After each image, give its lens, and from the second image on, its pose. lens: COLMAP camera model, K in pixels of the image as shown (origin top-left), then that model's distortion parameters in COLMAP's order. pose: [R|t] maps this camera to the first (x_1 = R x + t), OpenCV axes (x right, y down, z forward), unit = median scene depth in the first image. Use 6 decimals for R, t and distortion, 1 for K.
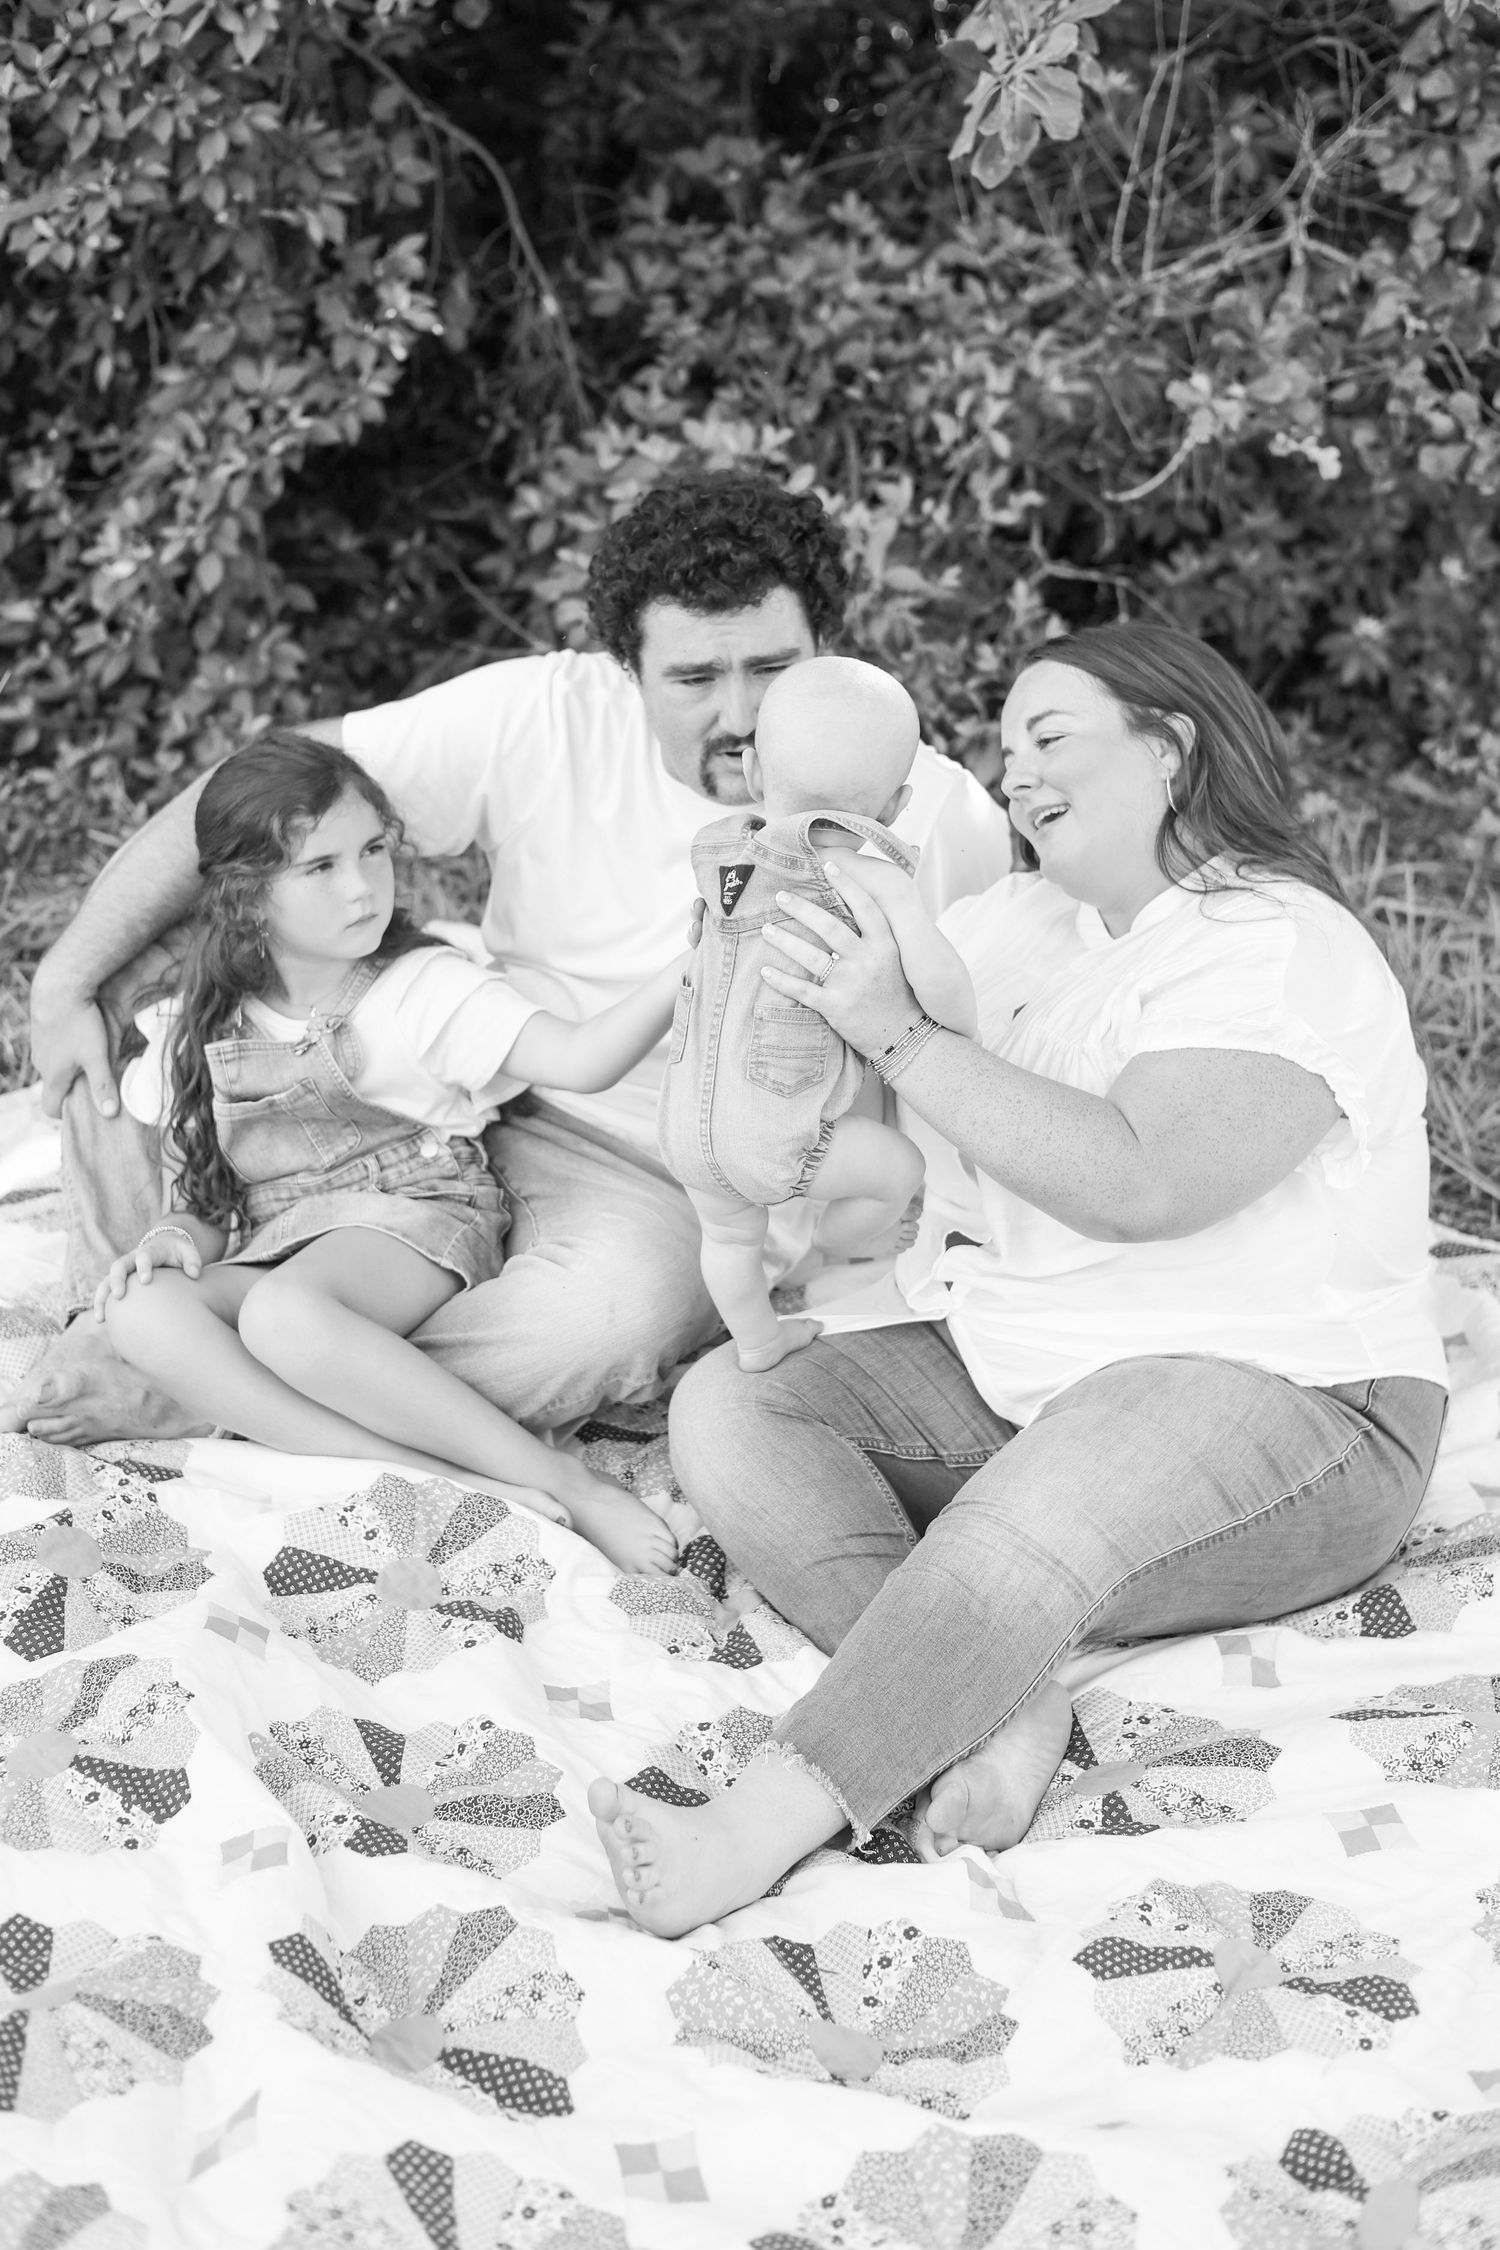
lens RADIAL K [[3436.2, 0, 690.9], [0, 3436.2, 1060.7], [0, 0, 1]] dist [-0.000988, -0.052314]
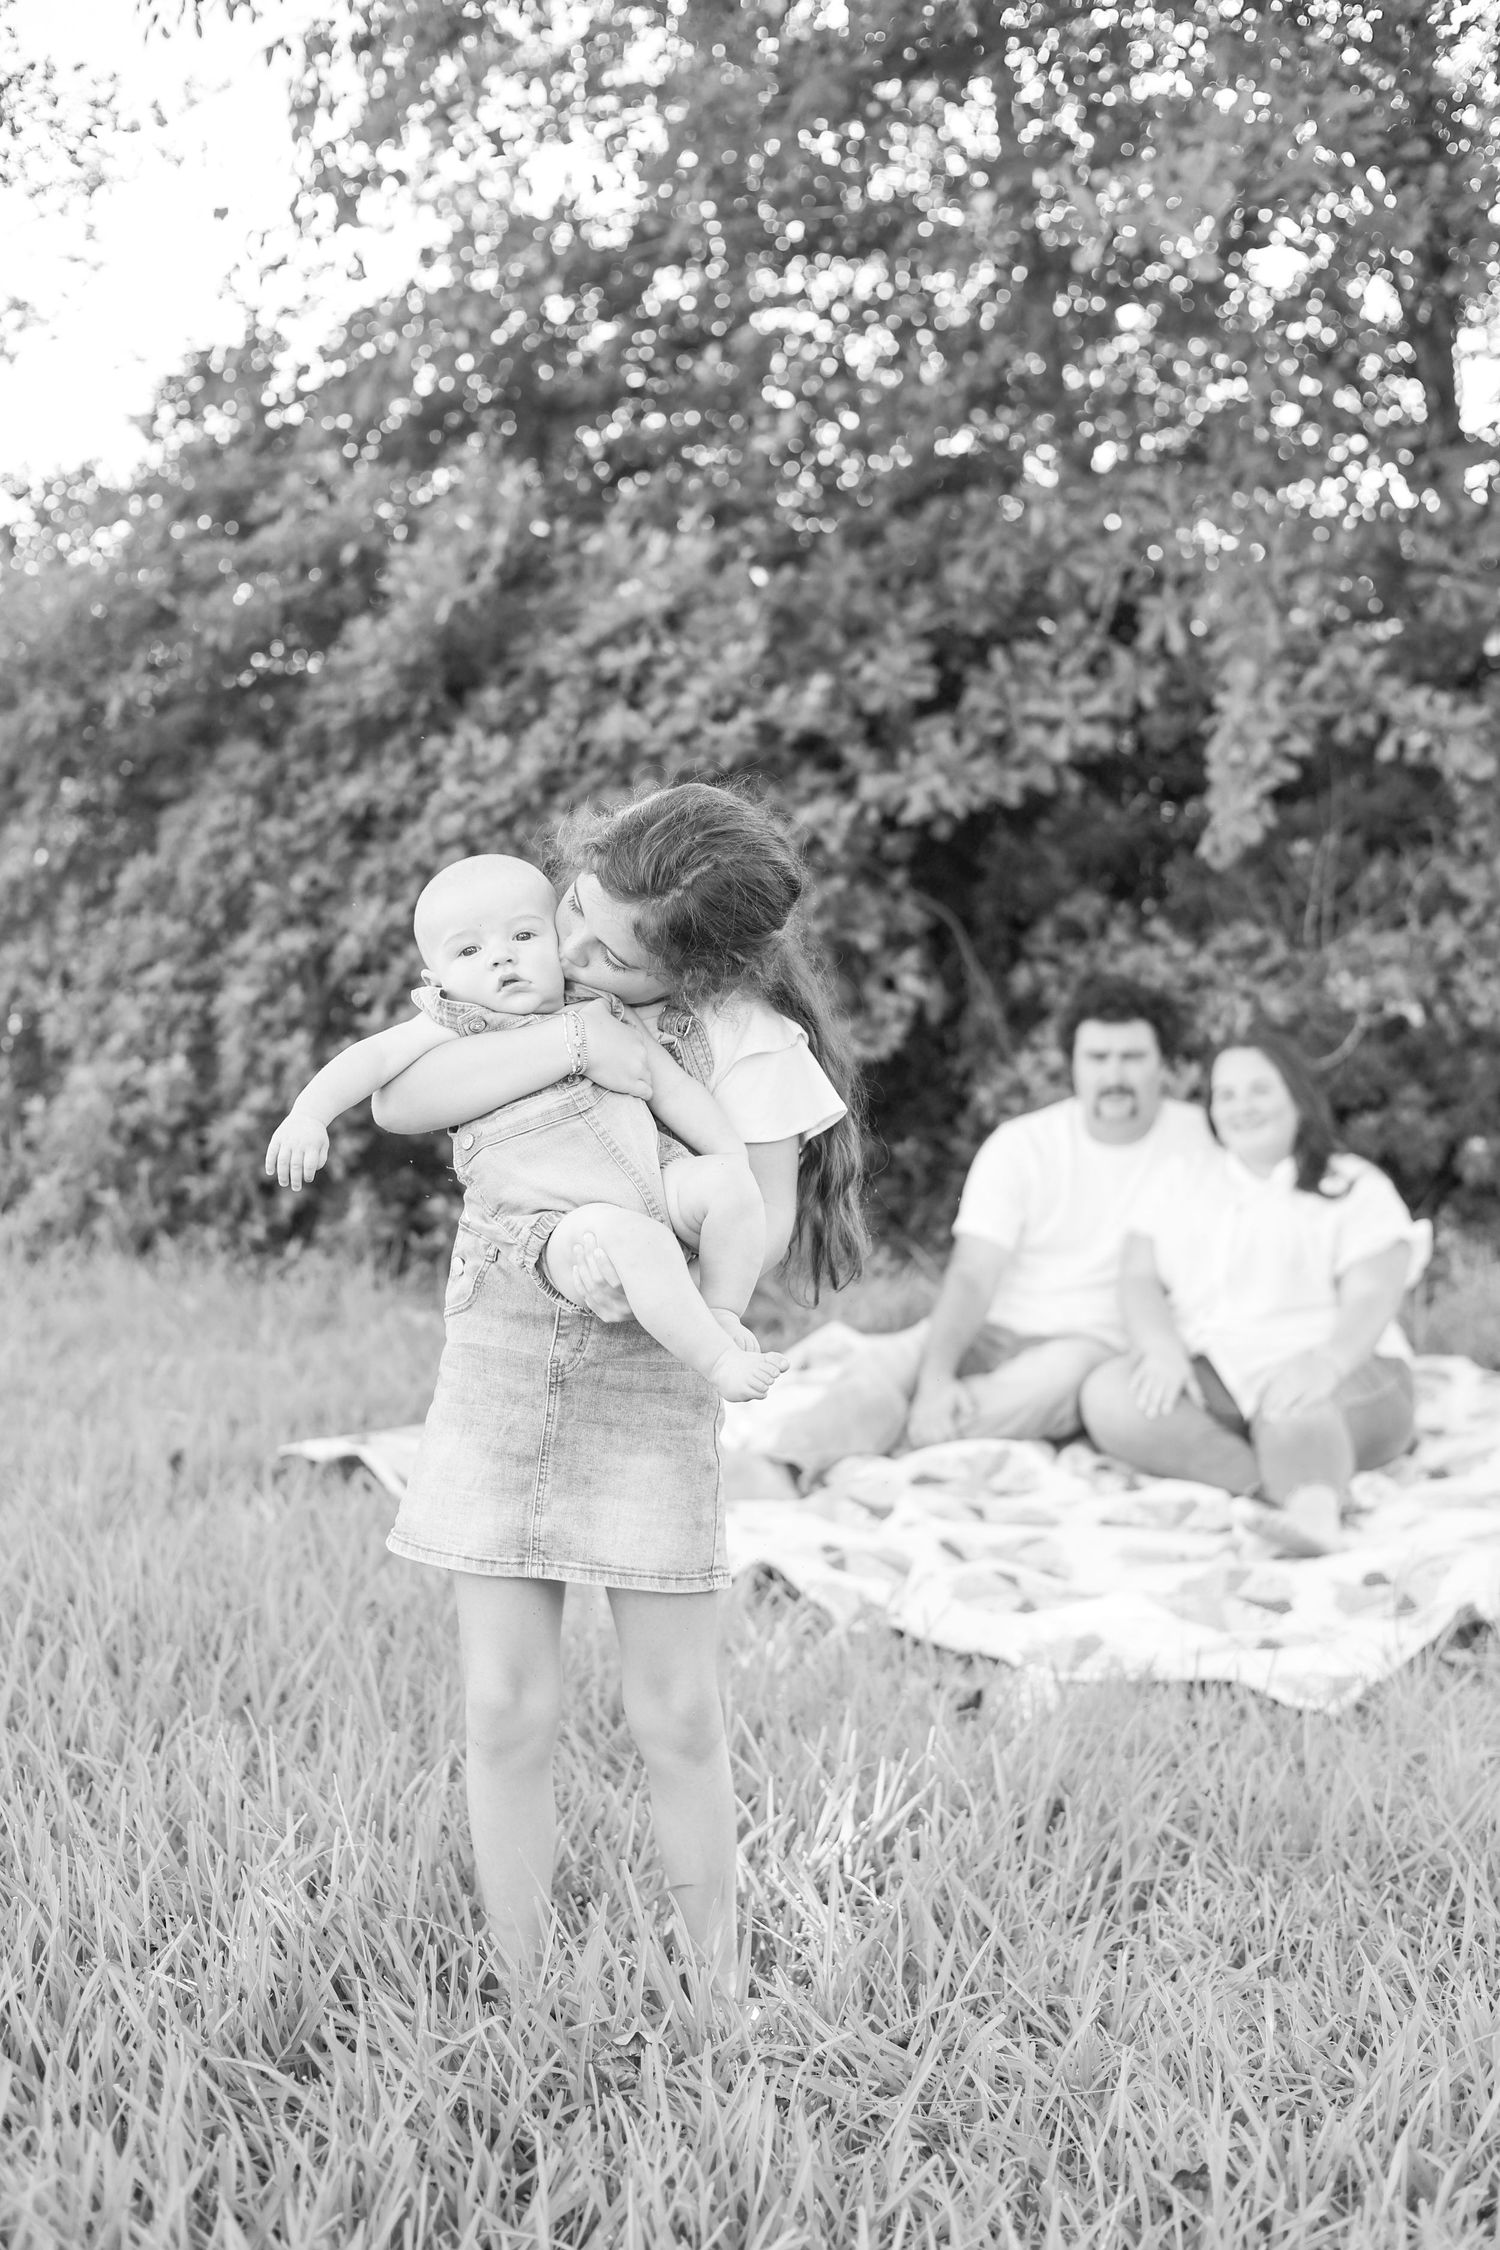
lens RADIAL K [[3200.7, 0, 750.0], [0, 3200.7, 1125.0], [0, 0, 1]] dist [-0.002752, 0.064476]
pose [[0.994776, -0.050133, -0.088923, -0.021901], [0.026966, 0.969210, -0.244754, 0.260793], [0.098455, 0.241077, 0.965499, -0.616868]]
